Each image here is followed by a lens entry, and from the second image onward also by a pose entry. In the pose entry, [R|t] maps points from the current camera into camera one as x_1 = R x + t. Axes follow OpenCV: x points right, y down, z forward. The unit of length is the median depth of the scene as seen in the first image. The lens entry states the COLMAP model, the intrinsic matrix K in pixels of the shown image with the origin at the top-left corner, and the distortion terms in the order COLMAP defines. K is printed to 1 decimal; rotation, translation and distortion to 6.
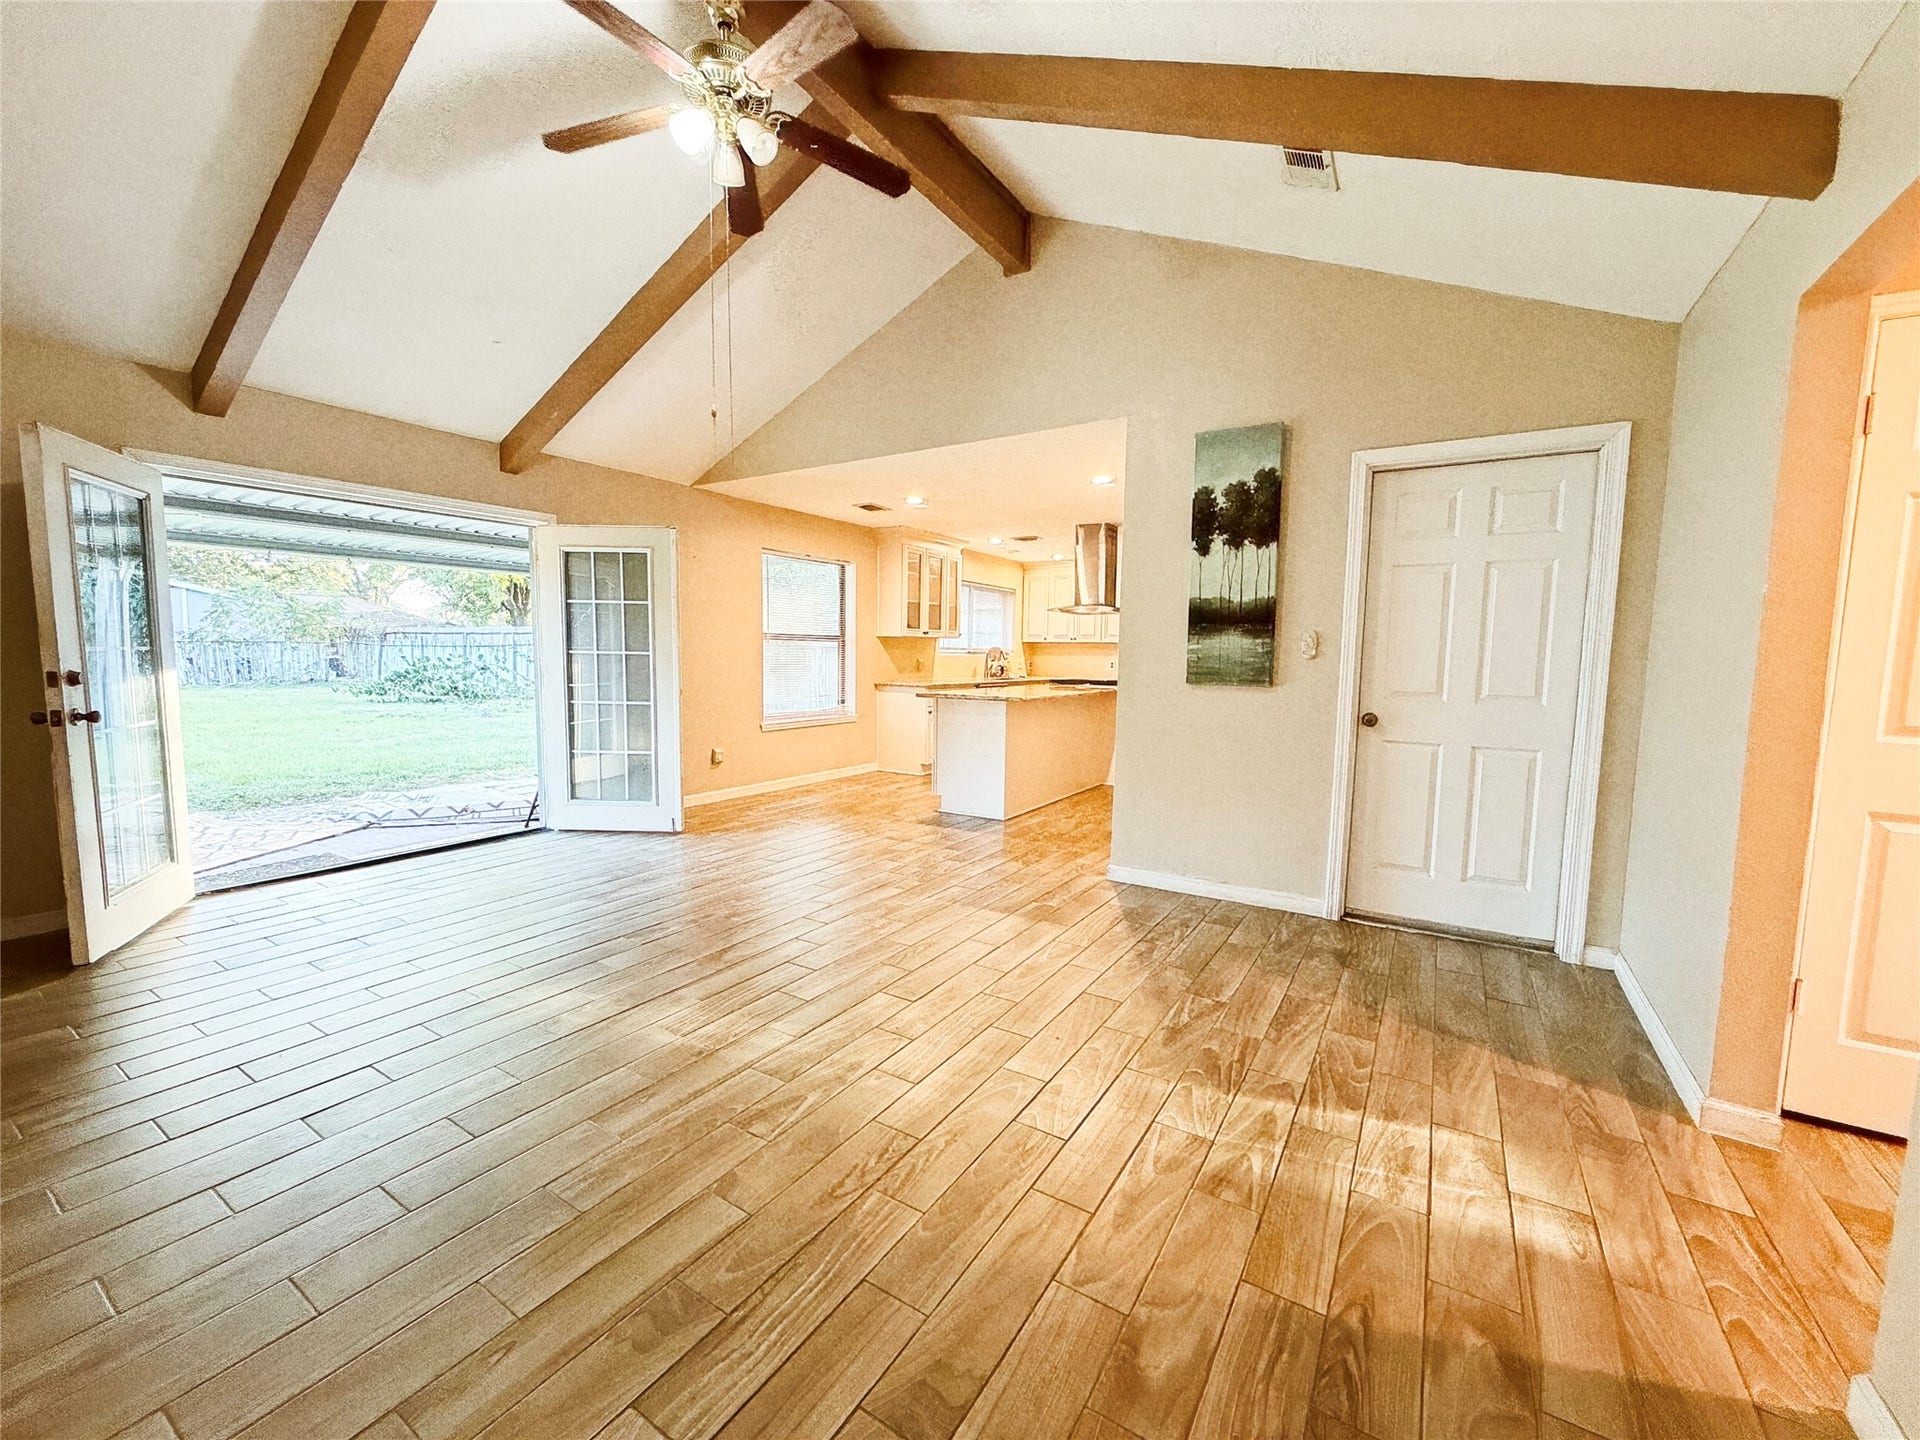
lens RADIAL K [[763.7, 0, 969.1], [0, 763.7, 728.1], [0, 0, 1]] dist [-0.000127, 0.000000]
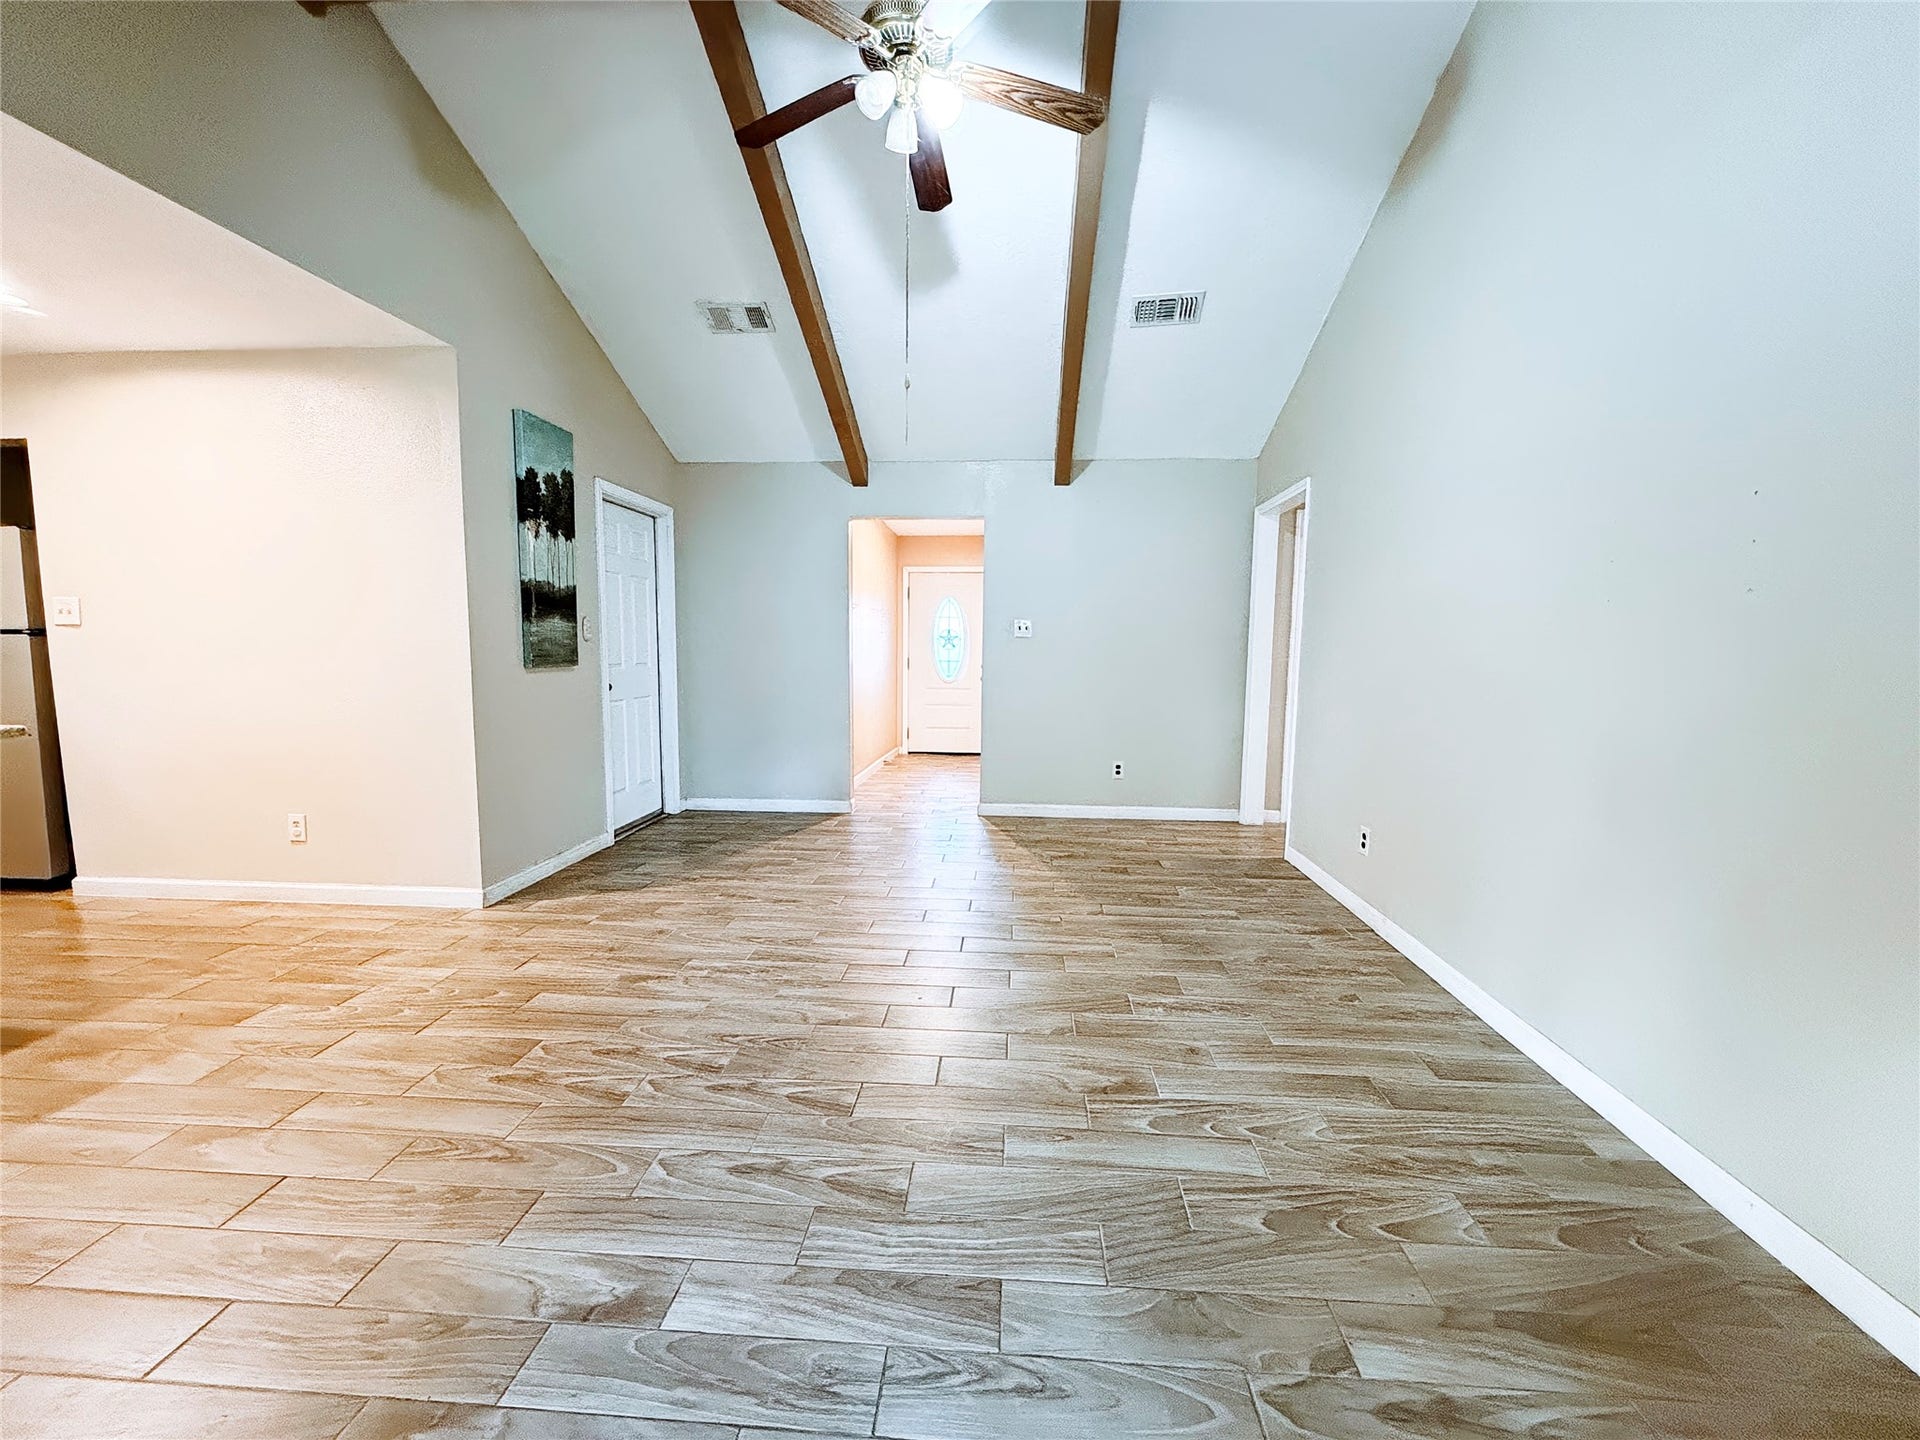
lens RADIAL K [[781.6, 0, 960.2], [0, 781.6, 724.8], [0, 0, 1]] dist [0.001567, 0.000481]
pose [[-0.467869, -0.109714, 0.876962, -0.904693], [0.067422, 0.984942, 0.159194, -0.113840], [-0.881223, 0.133608, -0.453427, 1.040049]]
